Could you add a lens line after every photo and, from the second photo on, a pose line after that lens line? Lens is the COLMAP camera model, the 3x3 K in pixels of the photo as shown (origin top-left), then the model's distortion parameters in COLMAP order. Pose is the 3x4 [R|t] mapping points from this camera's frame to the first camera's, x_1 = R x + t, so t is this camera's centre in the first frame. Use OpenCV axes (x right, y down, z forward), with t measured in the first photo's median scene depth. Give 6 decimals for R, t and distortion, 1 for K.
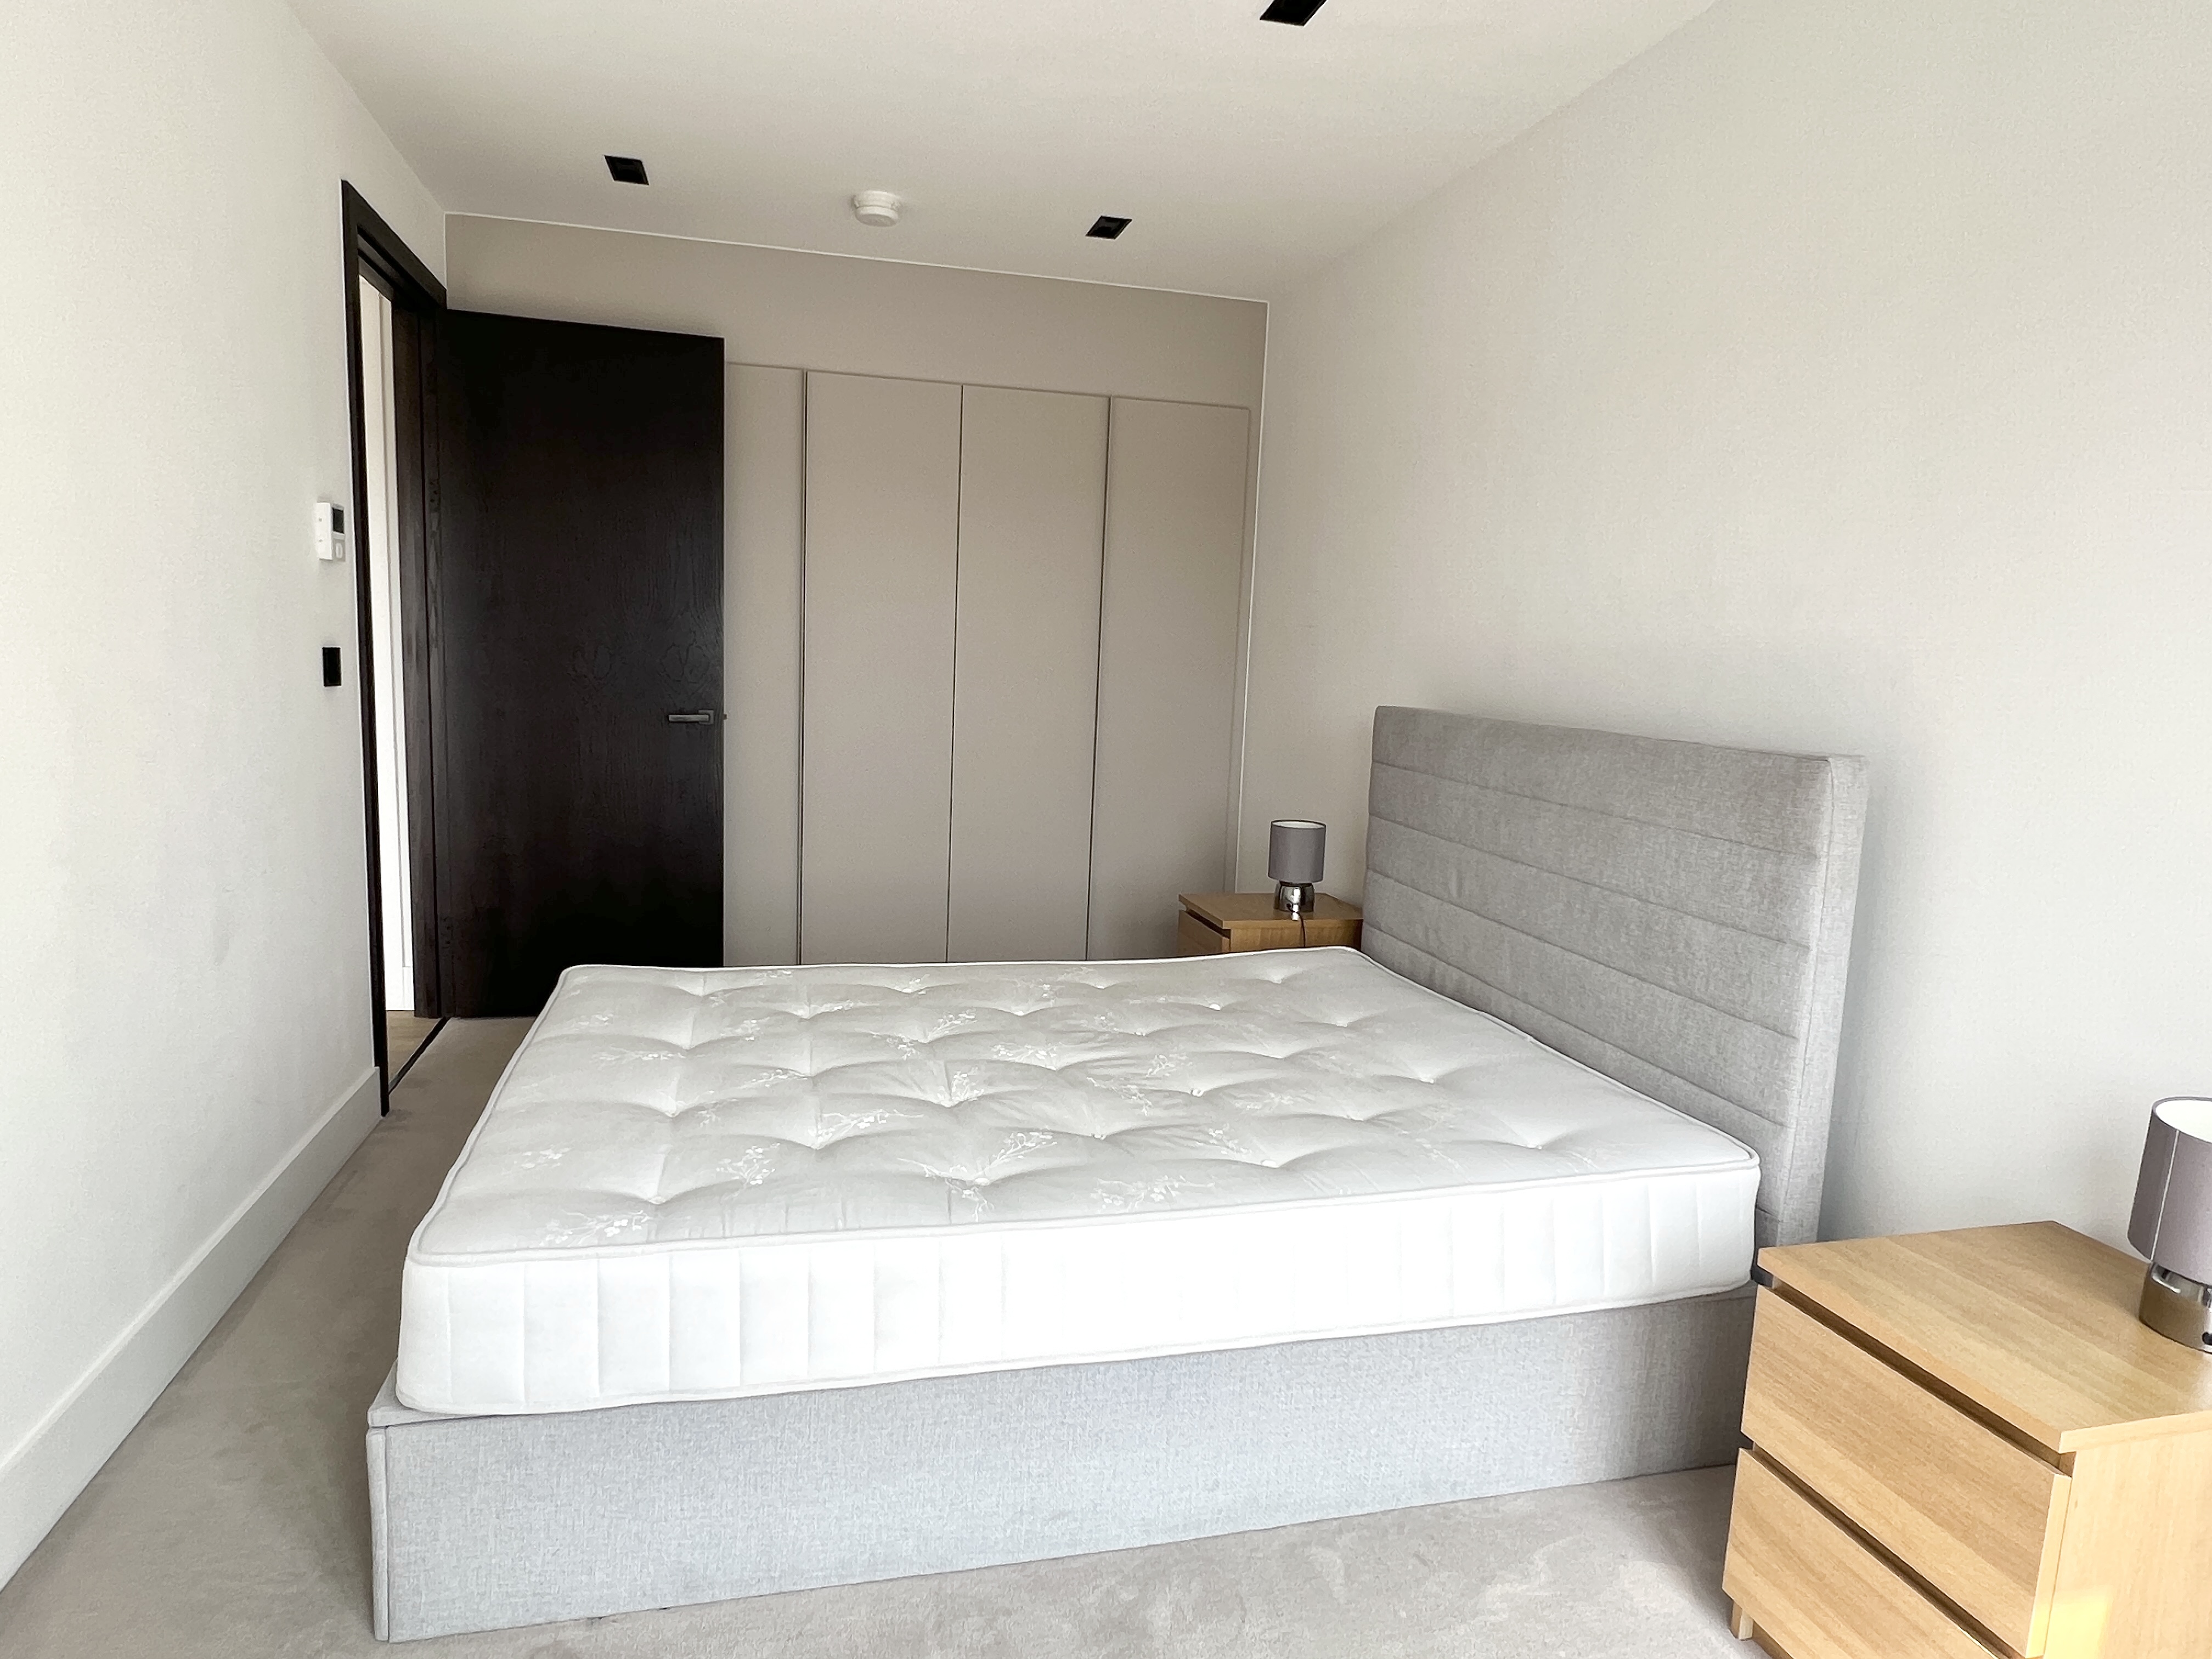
lens RADIAL K [[1322.8, 0, 1103.8], [0, 1322.8, 829.9], [0, 0, 1]] dist [0.001111, -0.000085]
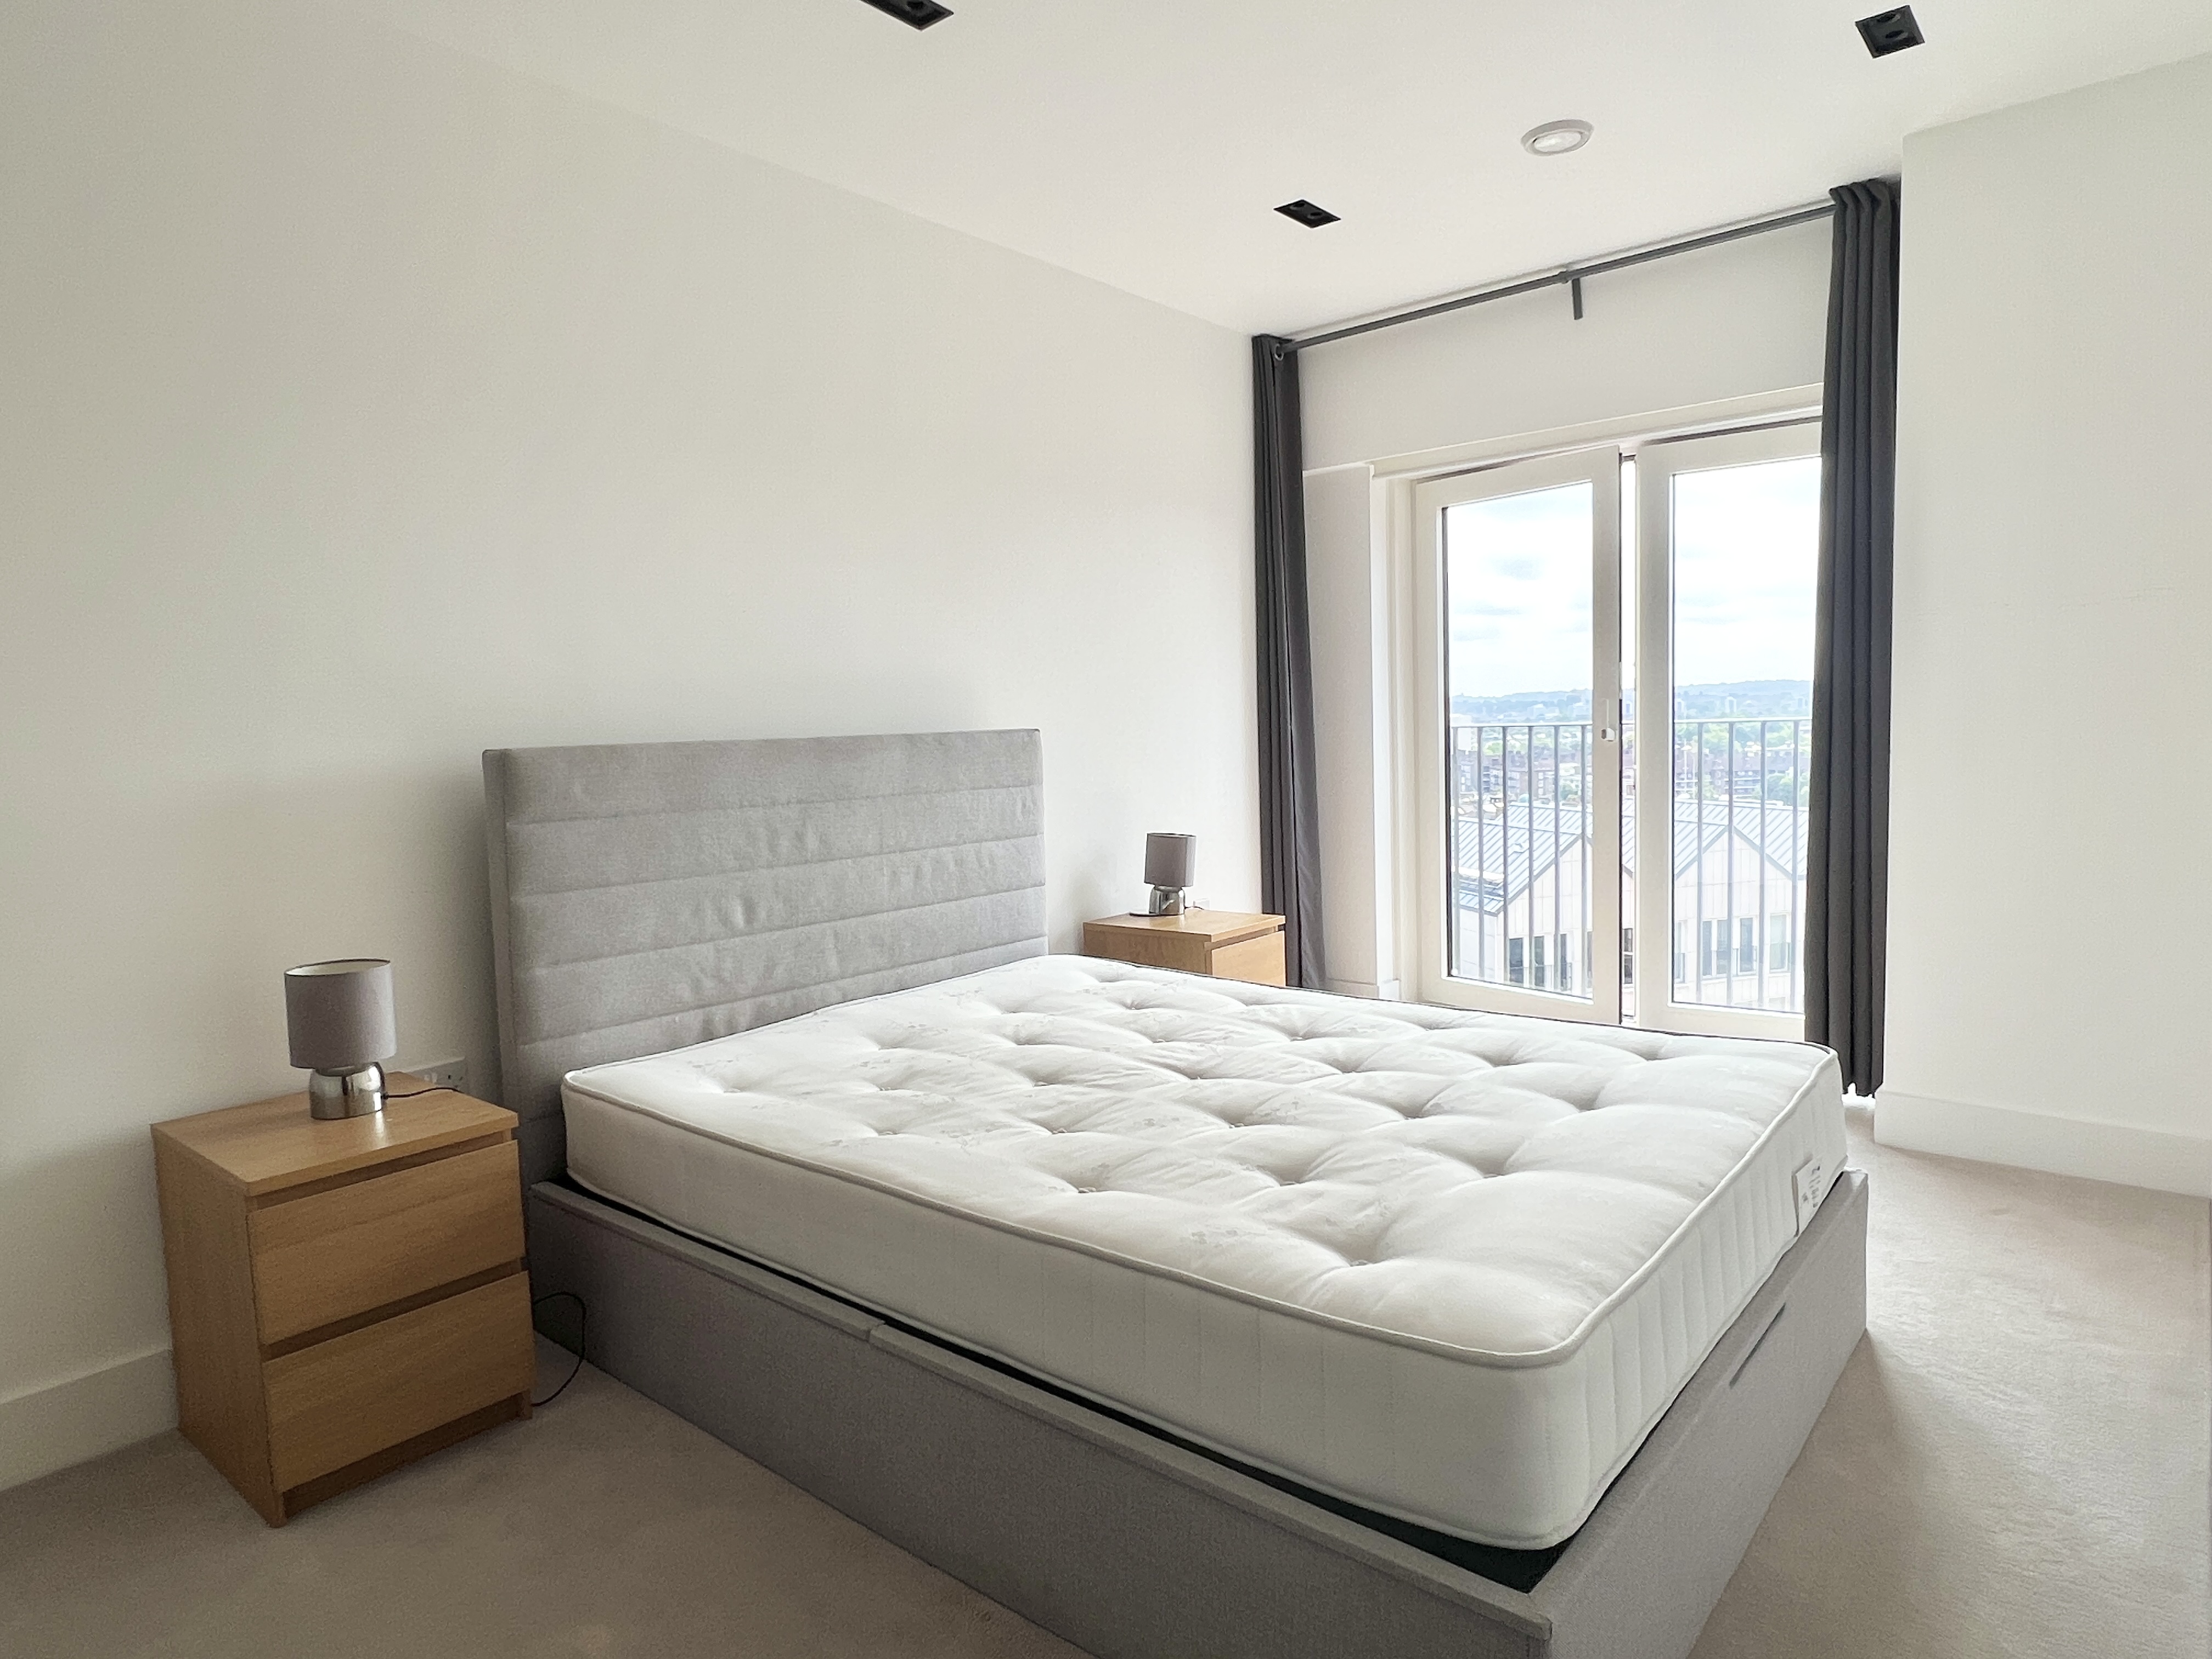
lens RADIAL K [[1322.8, 0, 1094.6], [0, 1322.8, 835.4], [0, 0, 1]] dist [0.001111, -0.000085]
pose [[-0.571274, -0.094349, 0.815318, -0.709867], [0.122426, 0.972462, 0.198315, -0.186854], [-0.811577, 0.213109, -0.543992, 1.399463]]
